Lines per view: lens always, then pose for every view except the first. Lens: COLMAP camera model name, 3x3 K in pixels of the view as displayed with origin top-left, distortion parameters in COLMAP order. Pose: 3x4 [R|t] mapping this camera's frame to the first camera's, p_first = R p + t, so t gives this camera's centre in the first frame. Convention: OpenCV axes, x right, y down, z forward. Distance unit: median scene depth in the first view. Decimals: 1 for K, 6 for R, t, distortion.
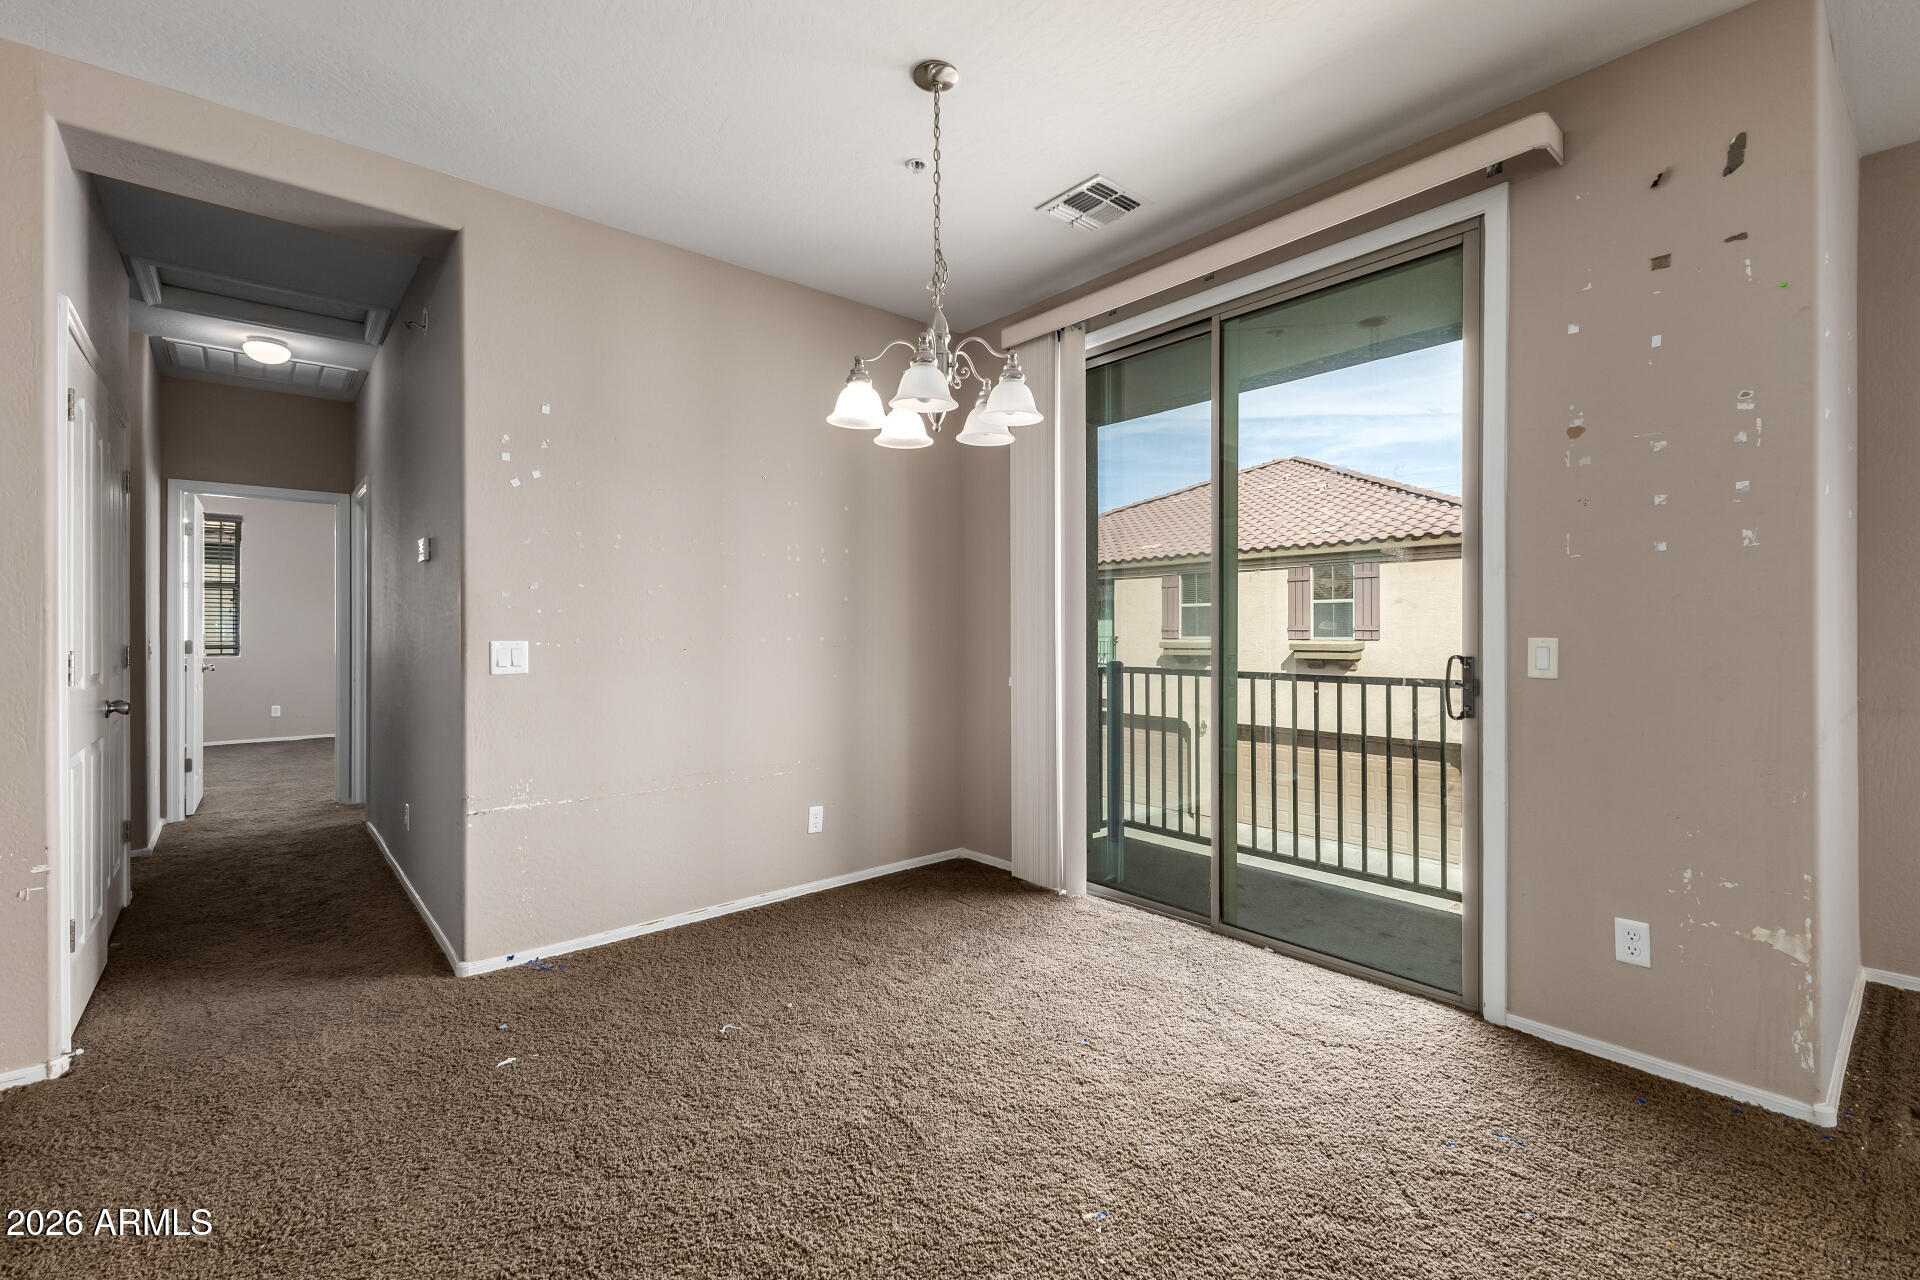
lens RADIAL K [[826.4, 0, 963.4], [0, 826.4, 632.7], [0, 0, 1]] dist [0.011247, -0.002527]
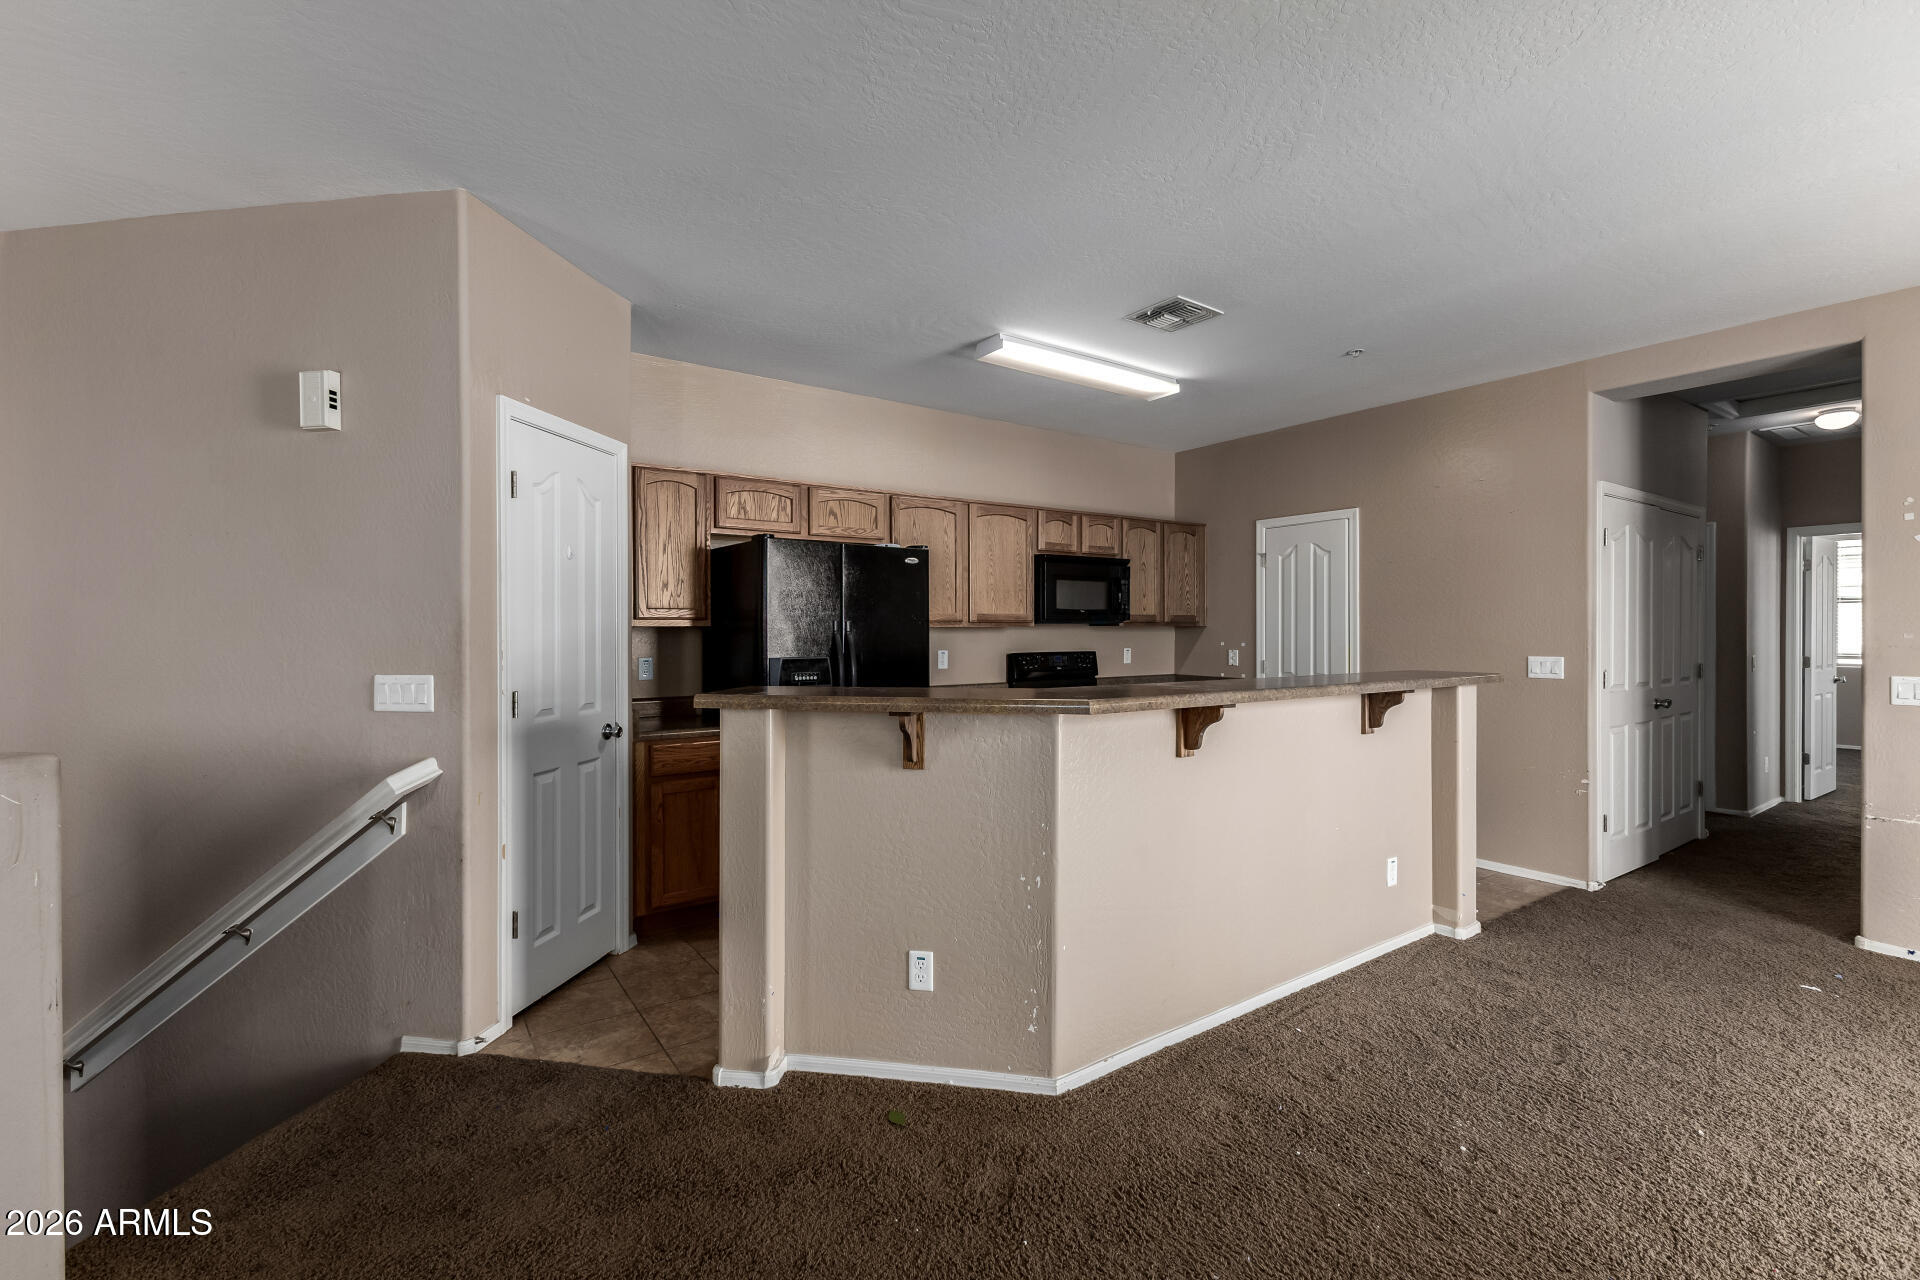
lens RADIAL K [[826.4, 0, 963.5], [0, 826.4, 630.6], [0, 0, 1]] dist [0.011247, -0.002527]
pose [[-0.101491, 0.003250, -0.994831, 0.741606], [-0.002574, 0.999990, 0.003529, -0.054835], [0.994833, 0.002919, -0.101482, -0.190185]]
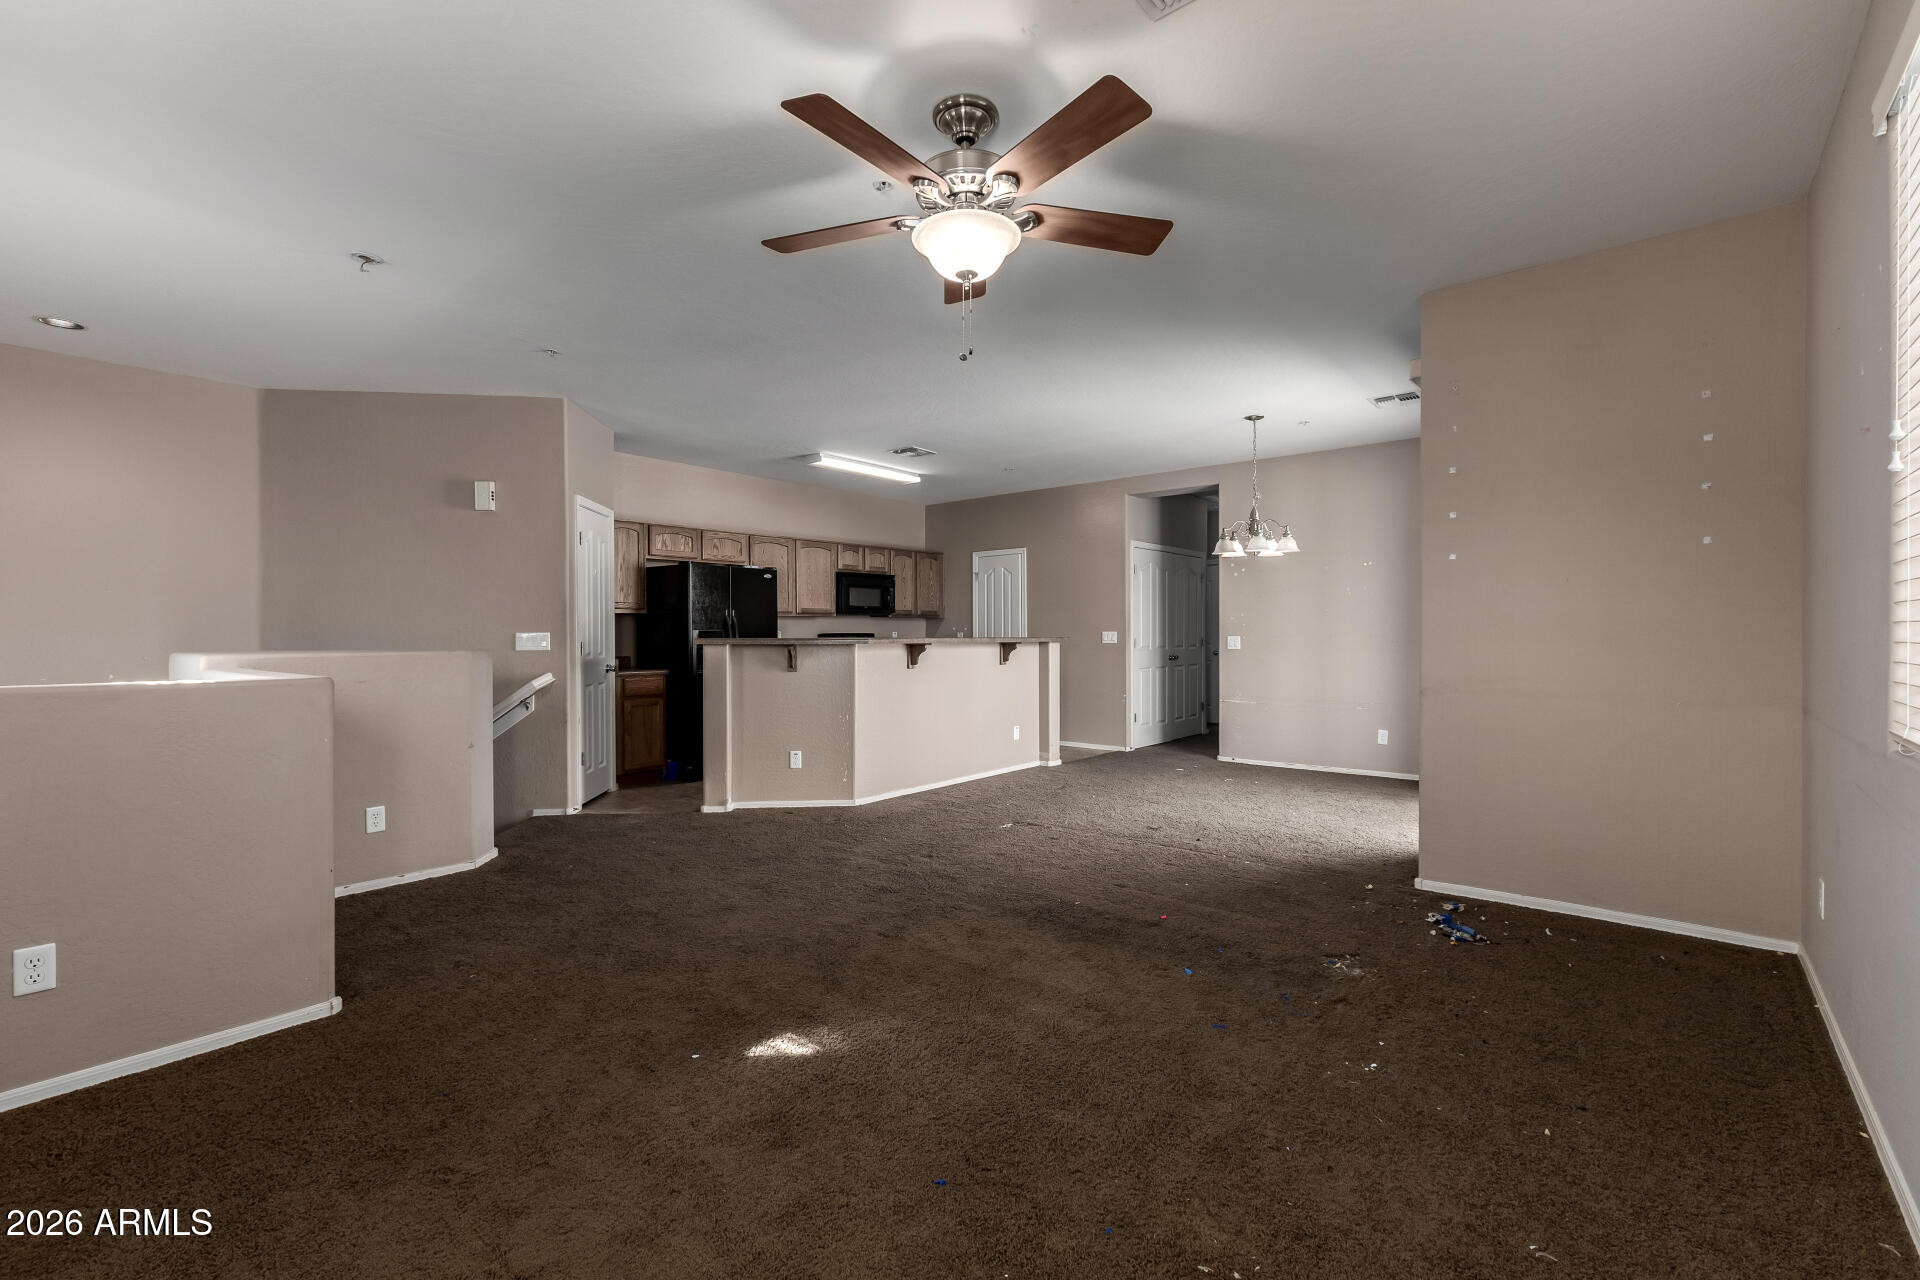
lens RADIAL K [[826.4, 0, 965.7], [0, 826.4, 638.9], [0, 0, 1]] dist [0.011247, -0.002527]
pose [[0.160577, 0.008099, -0.986990, 1.876736], [-0.000381, 0.999967, 0.008144, -0.002474], [0.987023, -0.000932, 0.160575, -0.236091]]
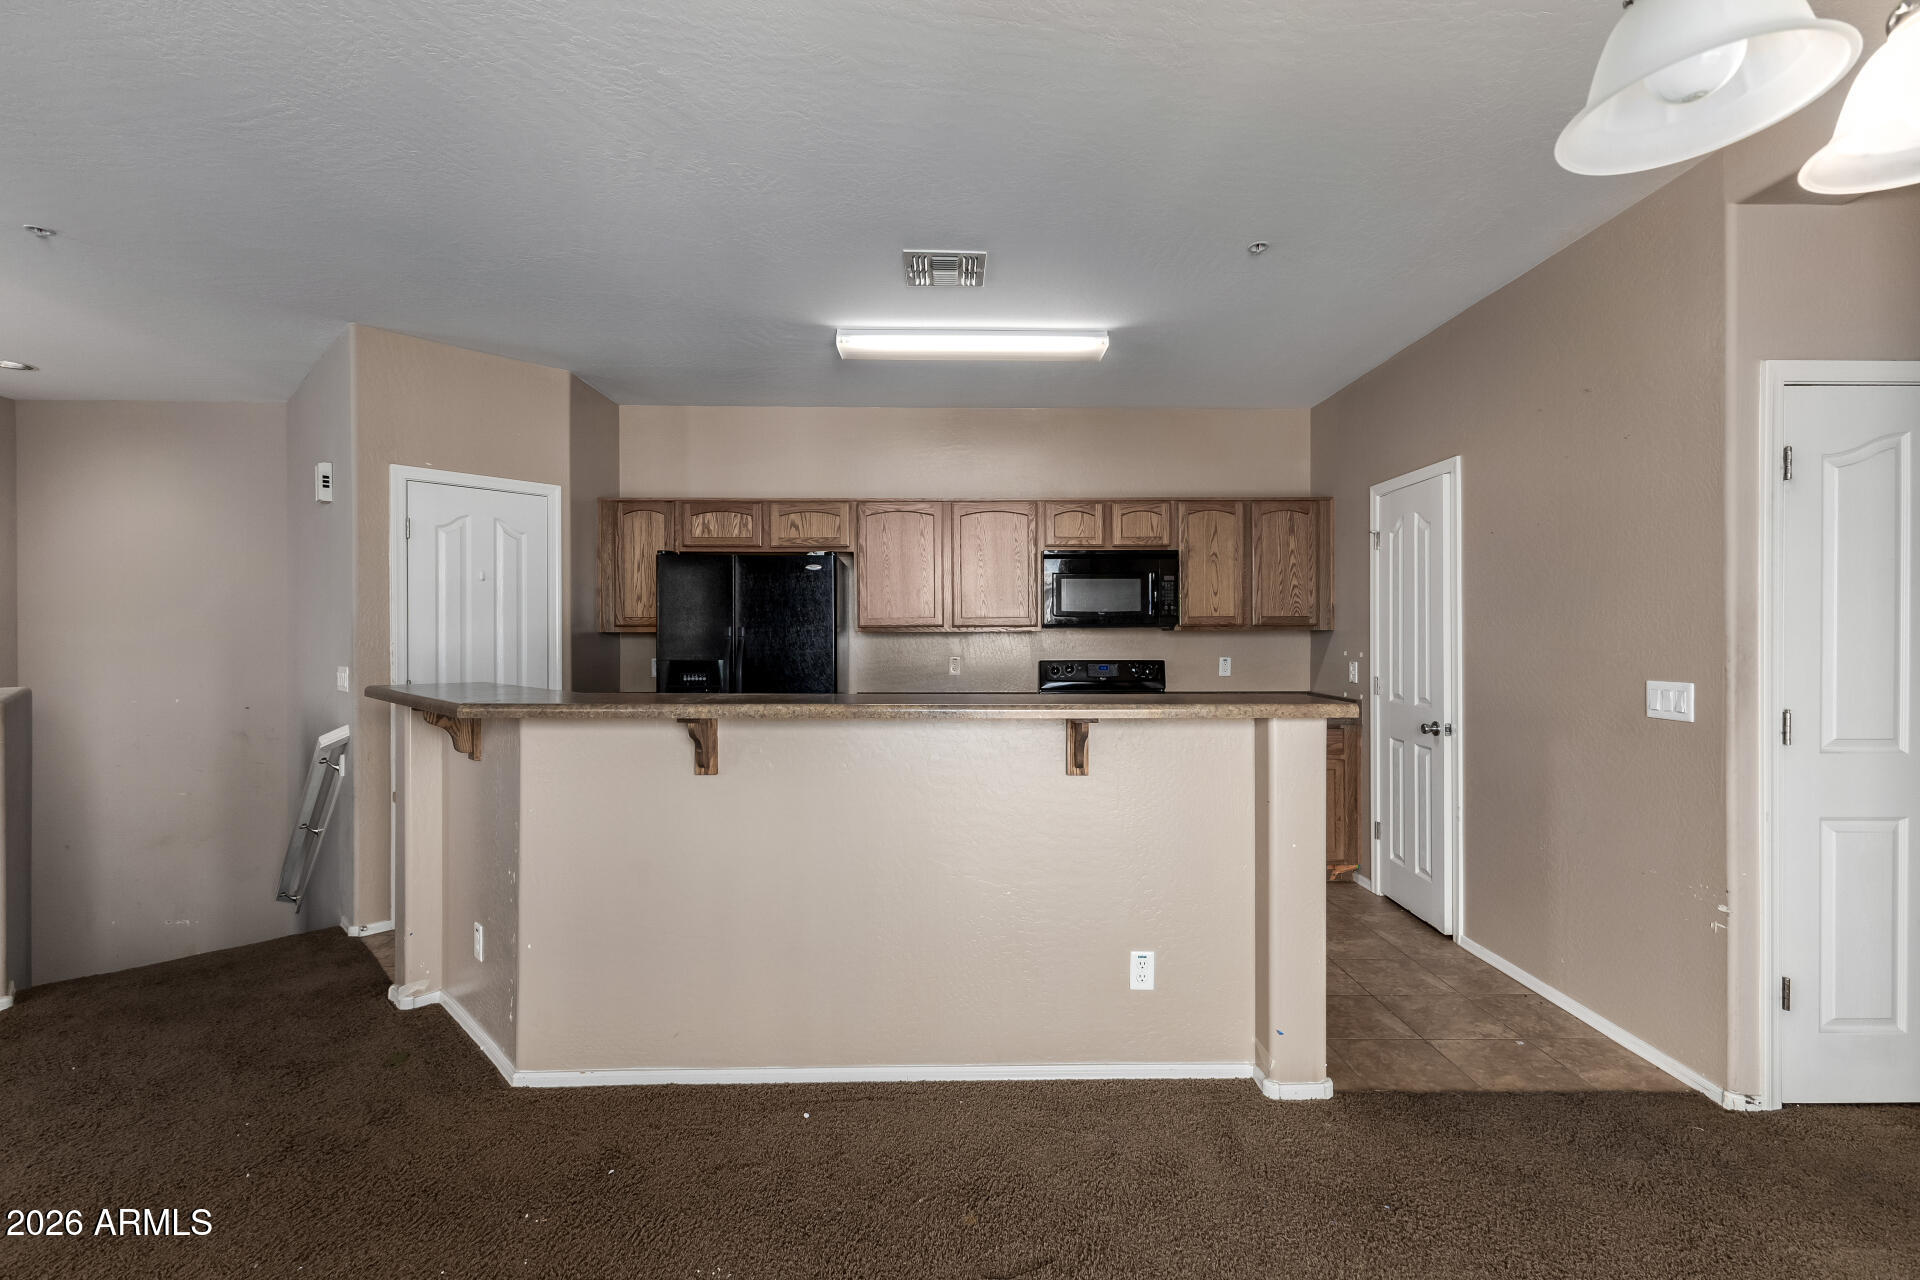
lens RADIAL K [[826.4, 0, 972.4], [0, 826.4, 633.2], [0, 0, 1]] dist [0.011247, -0.002527]
pose [[-0.643734, 0.001129, -0.765248, 0.265008], [-0.000497, 0.999998, 0.001893, -0.057174], [0.765249, 0.001599, -0.643733, 0.724026]]
